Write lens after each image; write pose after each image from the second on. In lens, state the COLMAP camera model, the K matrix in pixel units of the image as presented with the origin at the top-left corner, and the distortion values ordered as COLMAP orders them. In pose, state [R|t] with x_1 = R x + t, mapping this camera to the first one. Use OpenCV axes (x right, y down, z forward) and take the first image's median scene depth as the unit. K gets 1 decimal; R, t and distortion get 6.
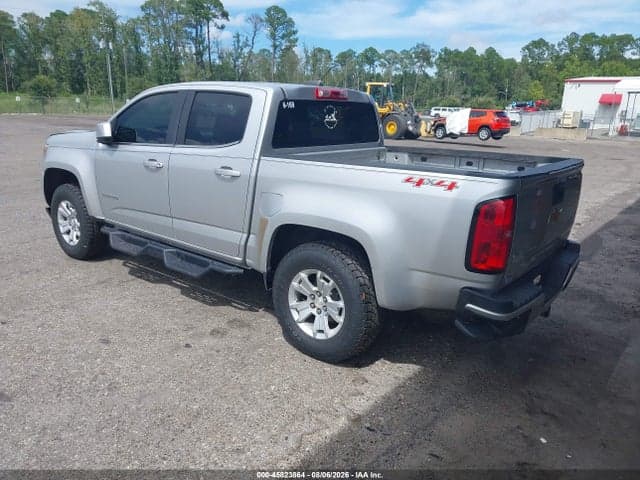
lens RADIAL K [[511.1, 0, 313.1], [0, 511.1, 240.3], [0, 0, 1]] dist [0.003898, 0.002095]
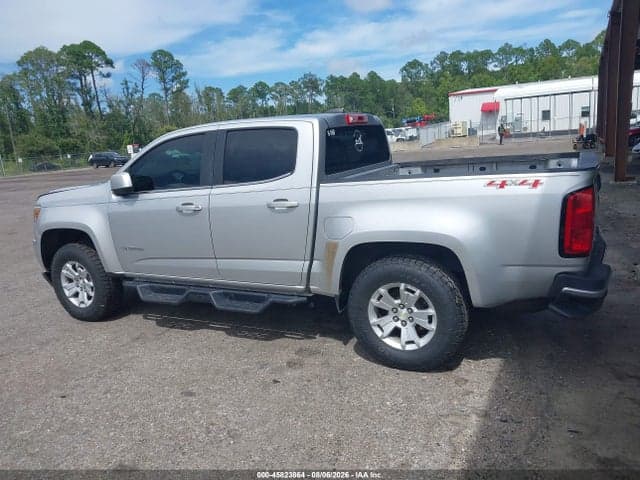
lens RADIAL K [[512.2, 0, 301.3], [0, 512.2, 239.6], [0, 0, 1]] dist [0.008028, -0.003417]
pose [[0.975467, -0.142776, 0.167568, -0.269825], [0.153205, 0.986878, -0.050989, -0.005057], [-0.158089, 0.075410, 0.984541, -0.000321]]
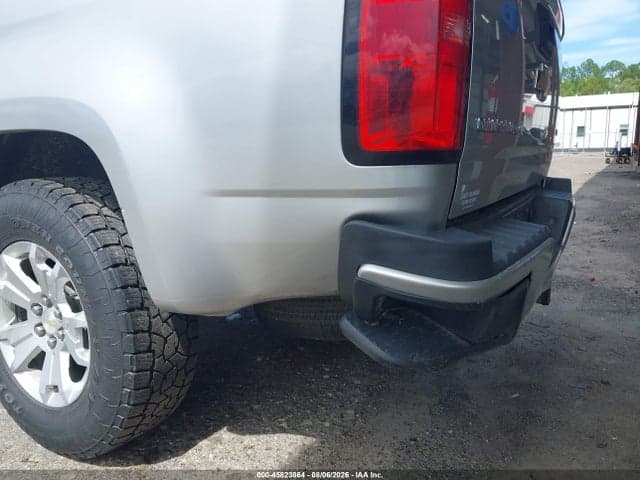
lens RADIAL K [[501.2, 0, 308.5], [0, 501.2, 253.6], [0, 0, 1]] dist [-0.004525, -0.008770]
pose [[0.990132, -0.081072, 0.114307, 0.147090], [0.087847, 0.994585, -0.055532, 0.085249], [-0.109186, 0.065025, 0.991892, 0.434441]]
